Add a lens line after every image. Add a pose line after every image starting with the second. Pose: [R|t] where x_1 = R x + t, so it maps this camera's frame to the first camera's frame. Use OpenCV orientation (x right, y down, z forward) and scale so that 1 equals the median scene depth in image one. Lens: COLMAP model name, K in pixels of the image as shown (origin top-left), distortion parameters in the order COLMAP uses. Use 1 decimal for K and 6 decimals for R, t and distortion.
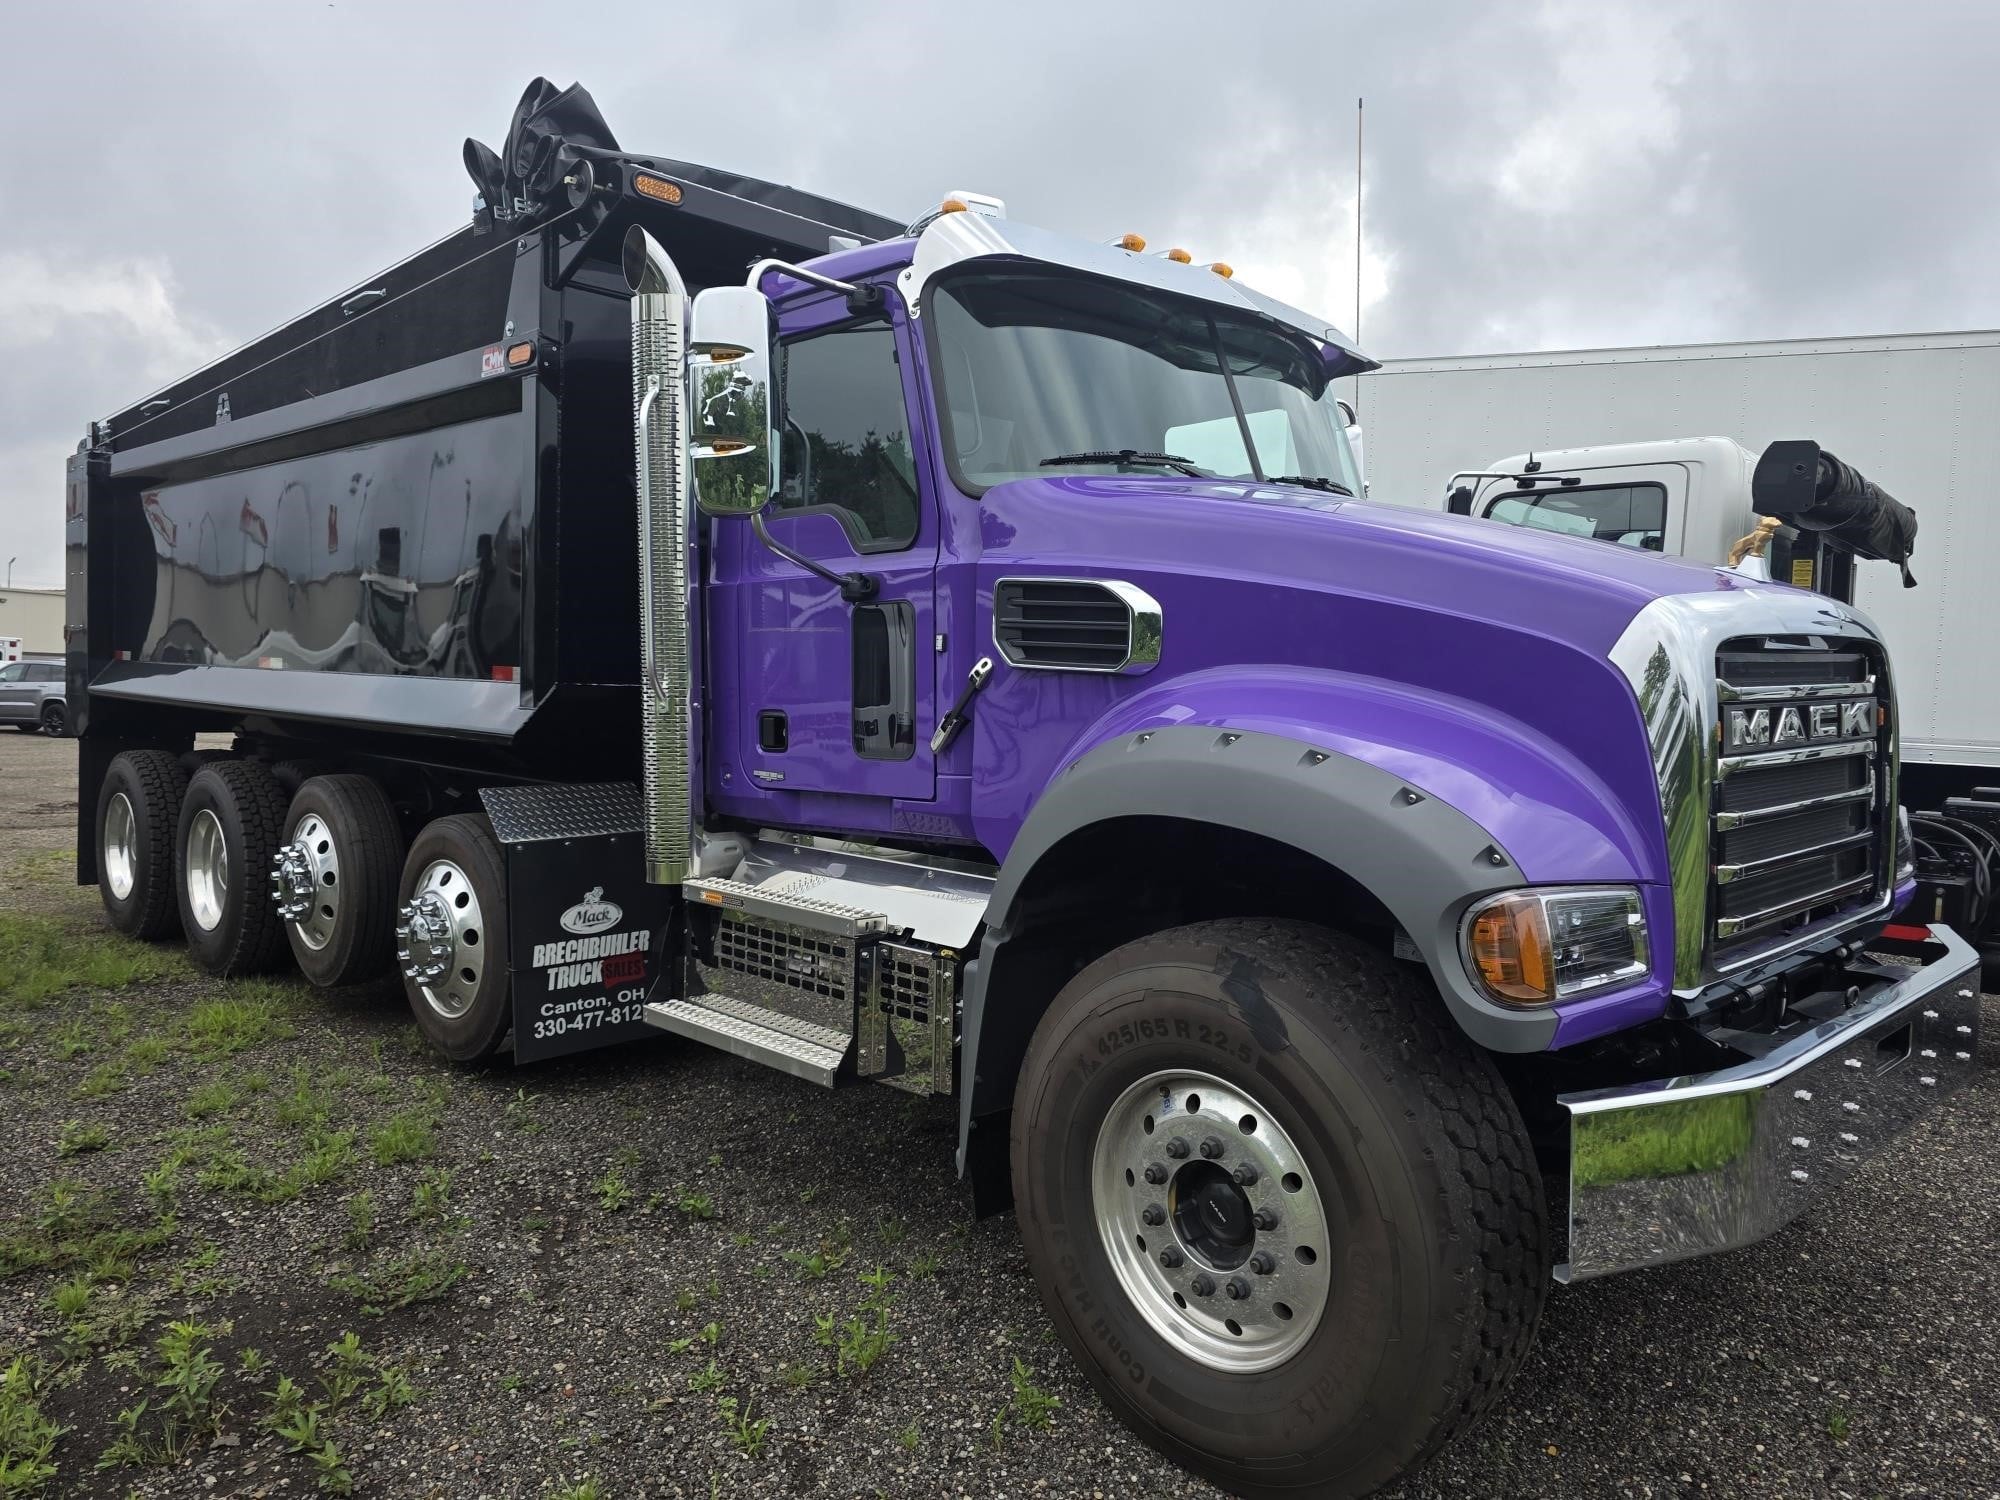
lens RADIAL K [[1456.4, 0, 1000.0], [0, 1456.4, 750.0], [0, 0, 1]] dist [0.073202, -0.082541]
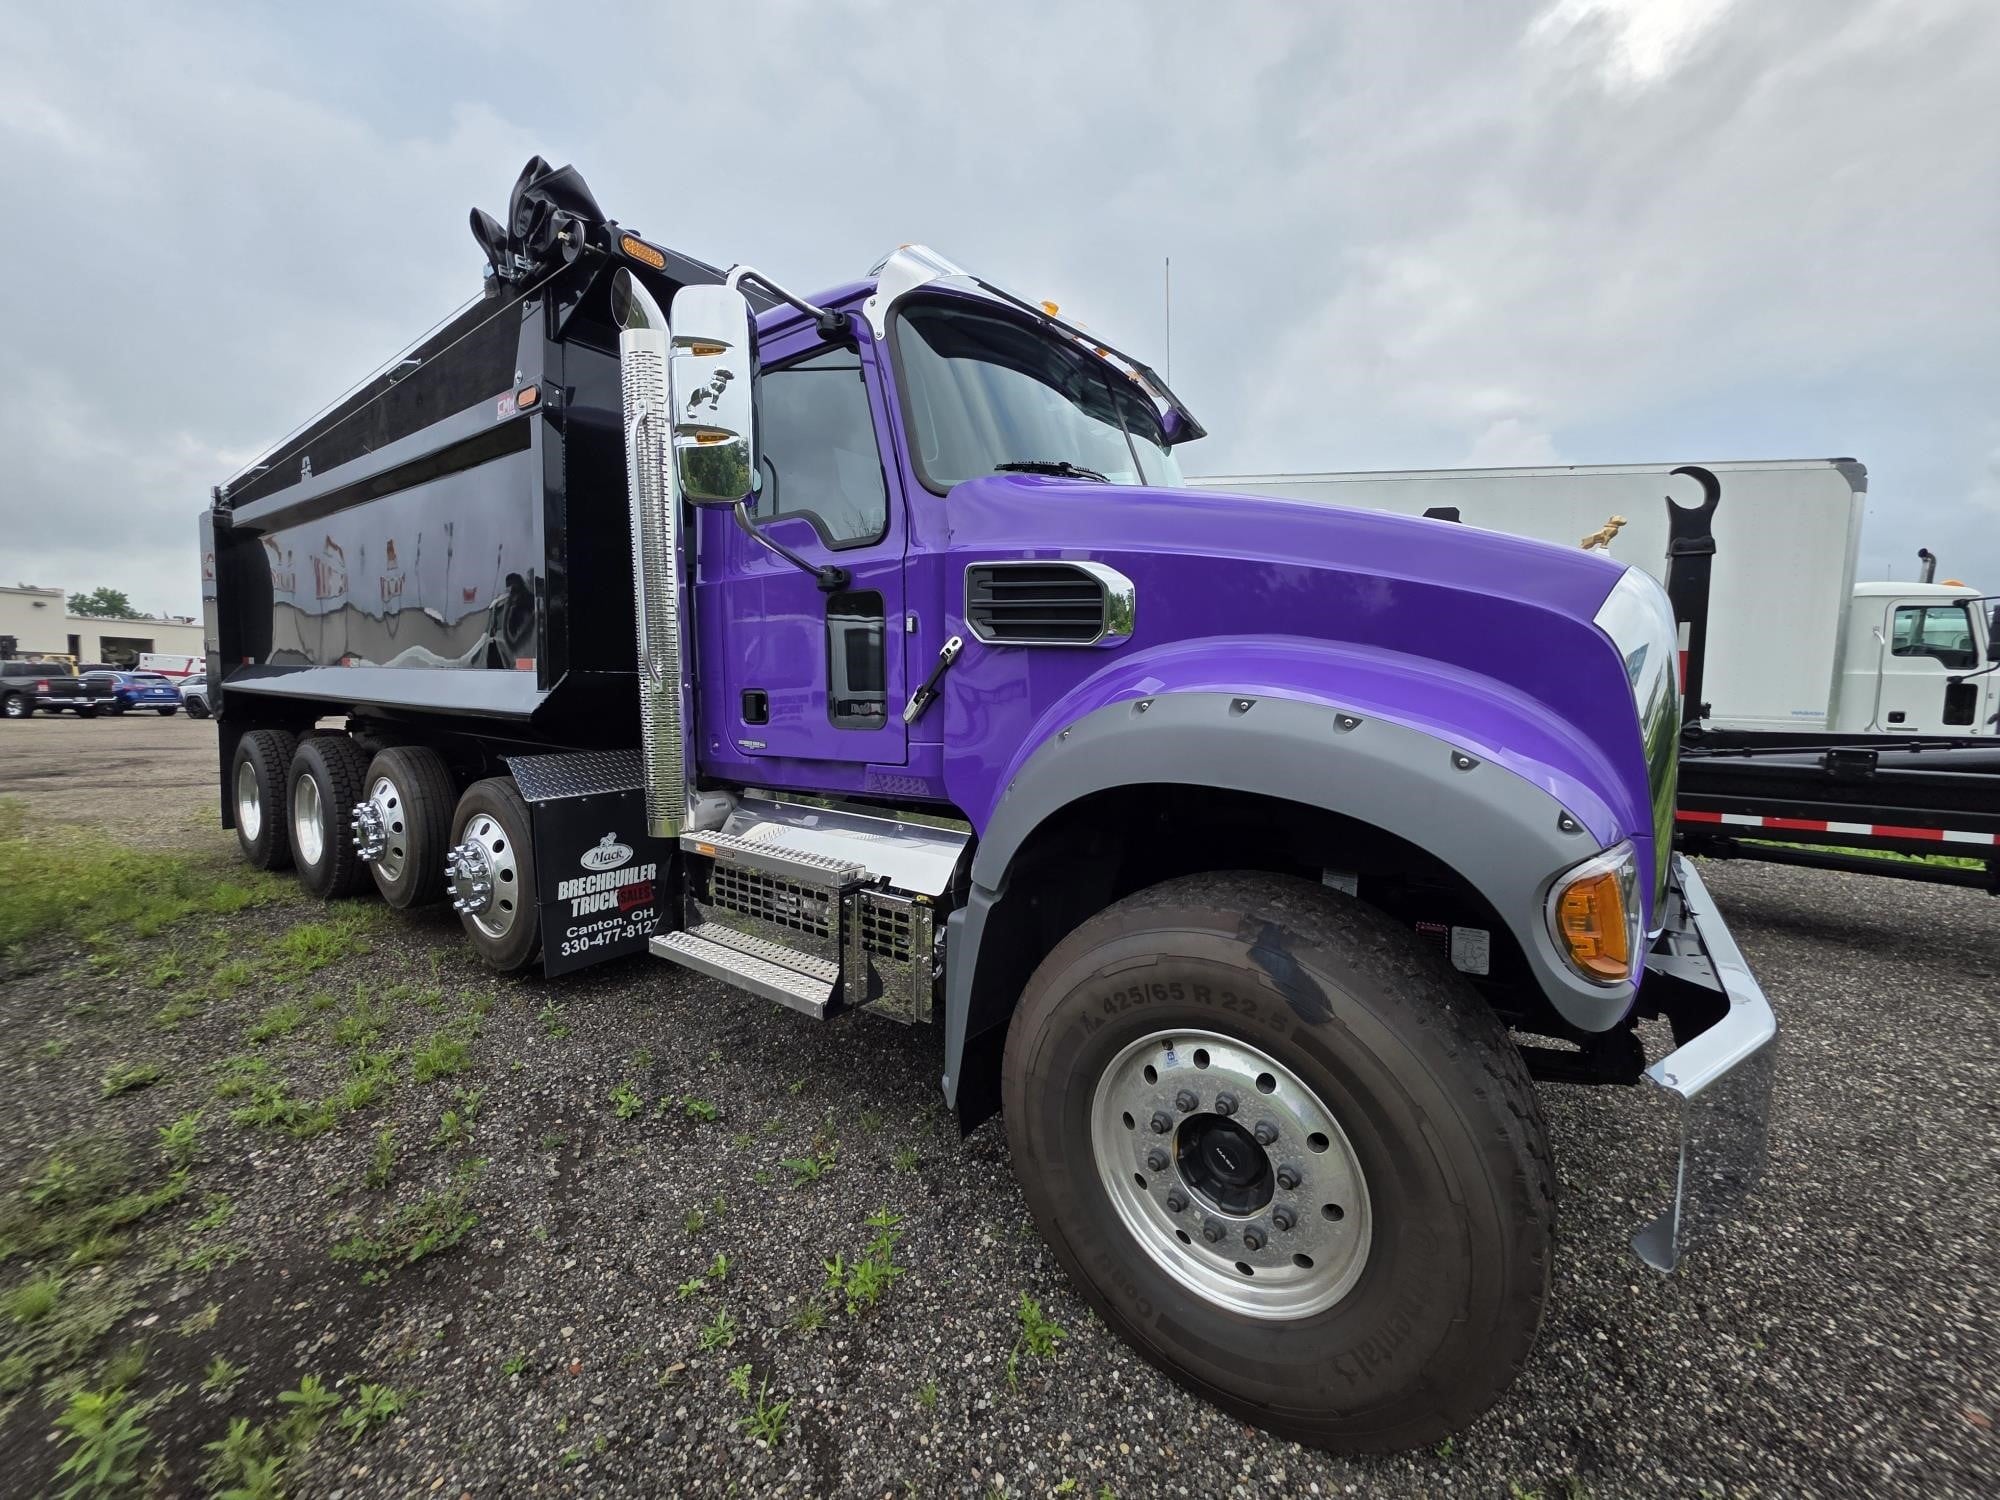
lens RADIAL K [[797.4, 0, 1000.0], [0, 797.4, 750.0], [0, 0, 1]] dist [-0.003031, -0.000153]
pose [[0.986534, -0.021344, 0.162155, -0.071263], [0.015138, 0.999108, 0.039414, -0.000264], [-0.162851, -0.036428, 0.985978, 0.359367]]
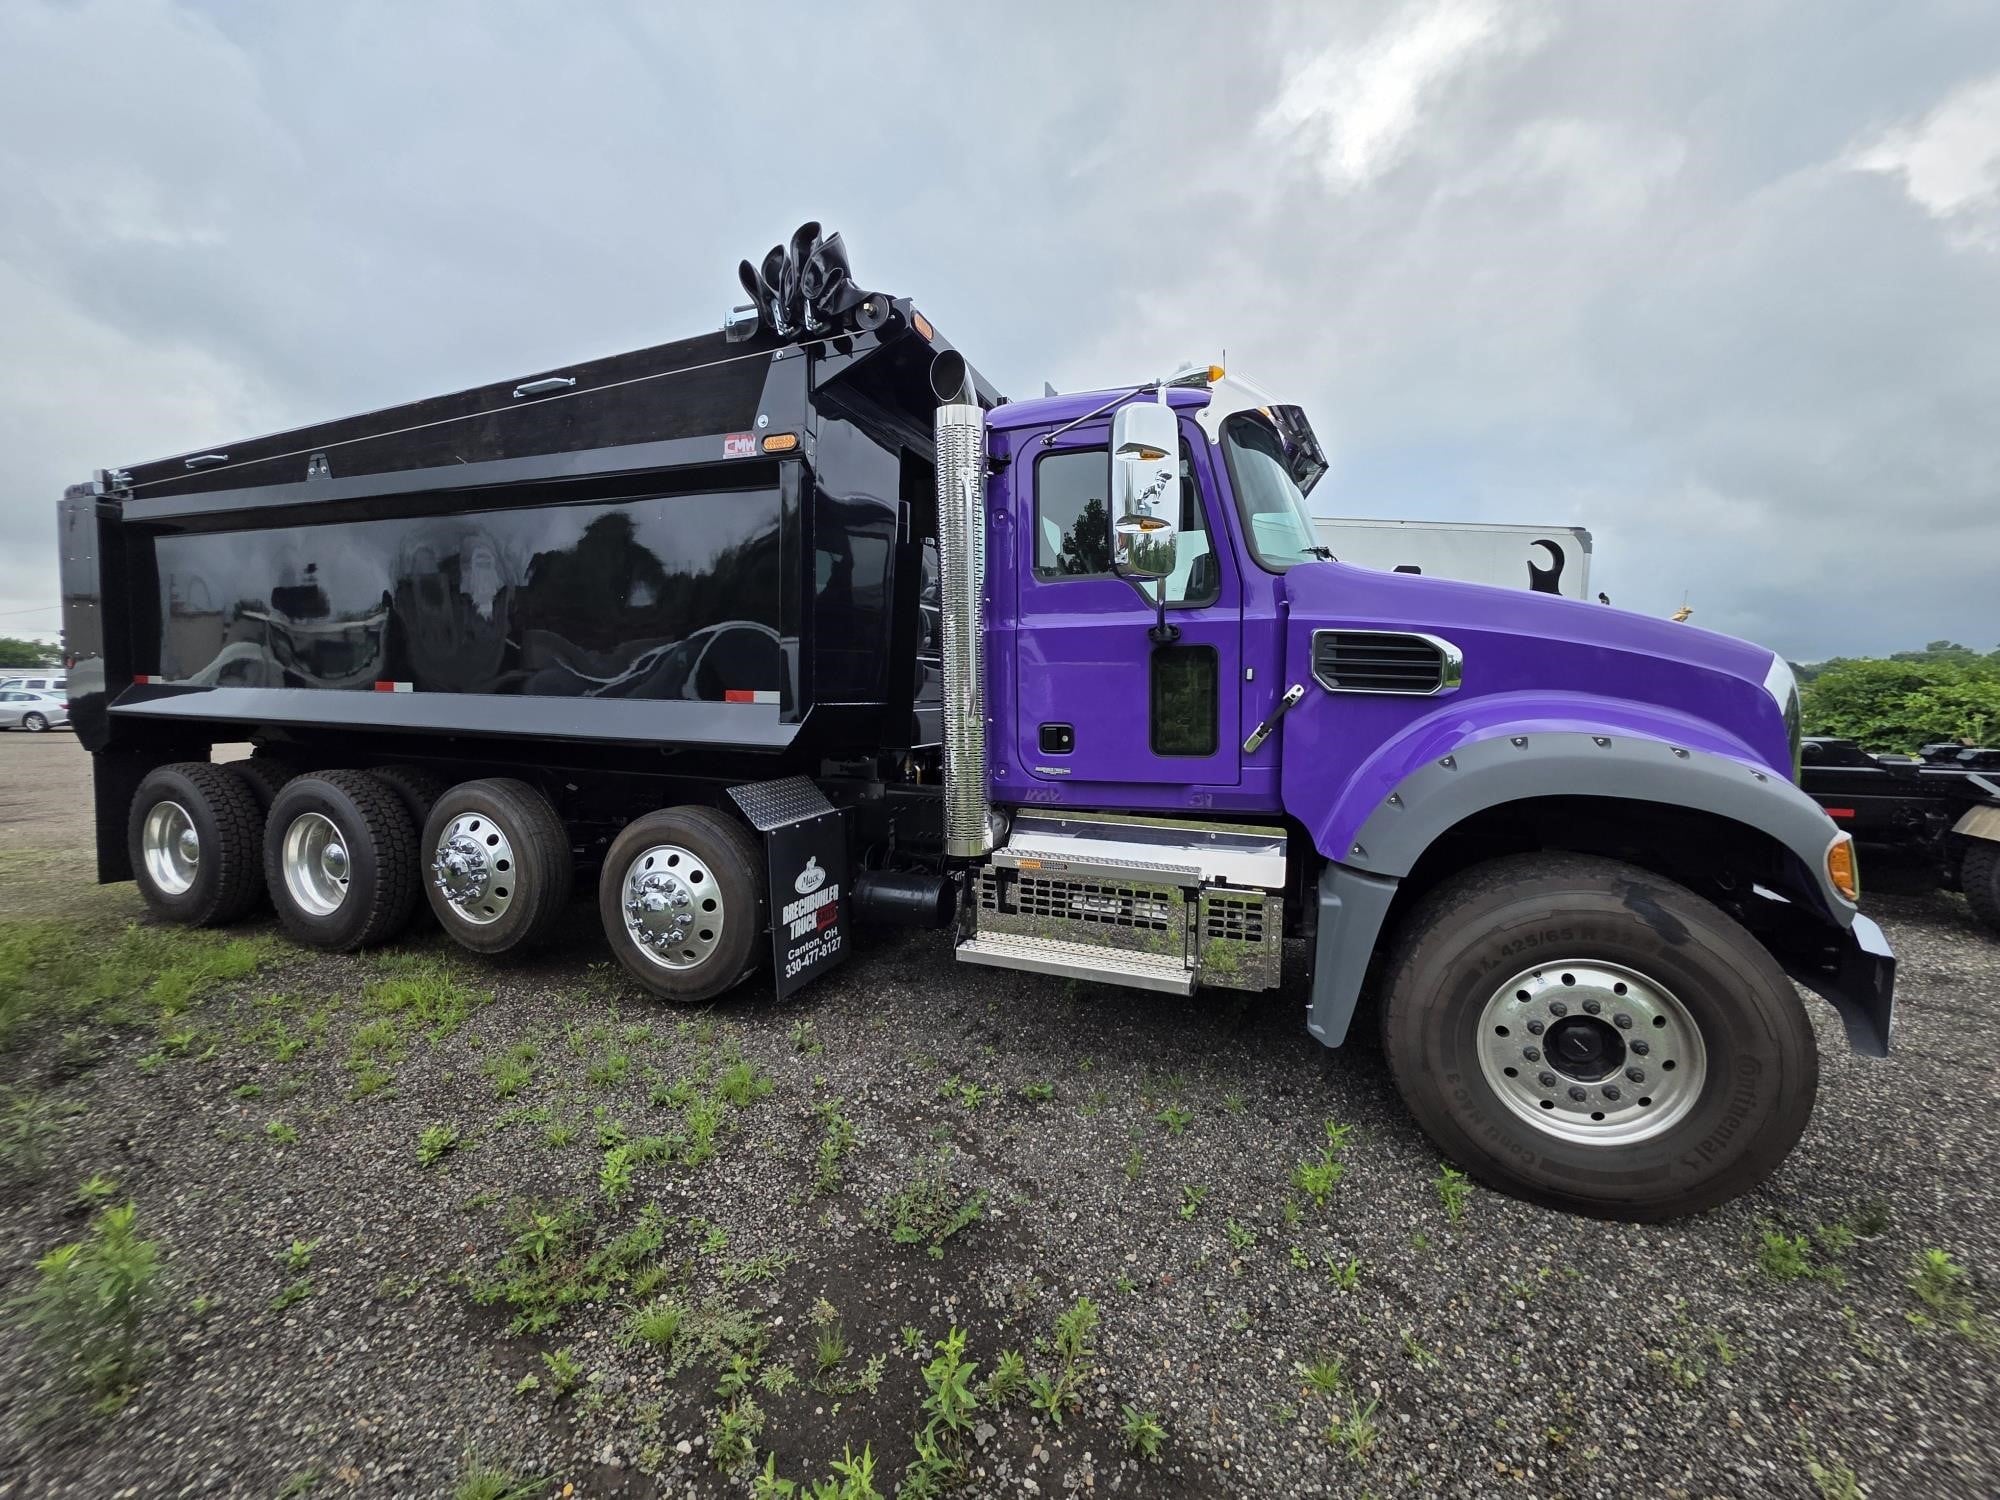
lens RADIAL K [[797.4, 0, 1000.0], [0, 797.4, 750.0], [0, 0, 1]] dist [-0.003031, -0.000153]
pose [[0.909072, -0.042344, 0.414481, -0.558400], [0.028095, 0.998788, 0.040418, -0.036325], [-0.415690, -0.025098, 0.909160, 0.374465]]
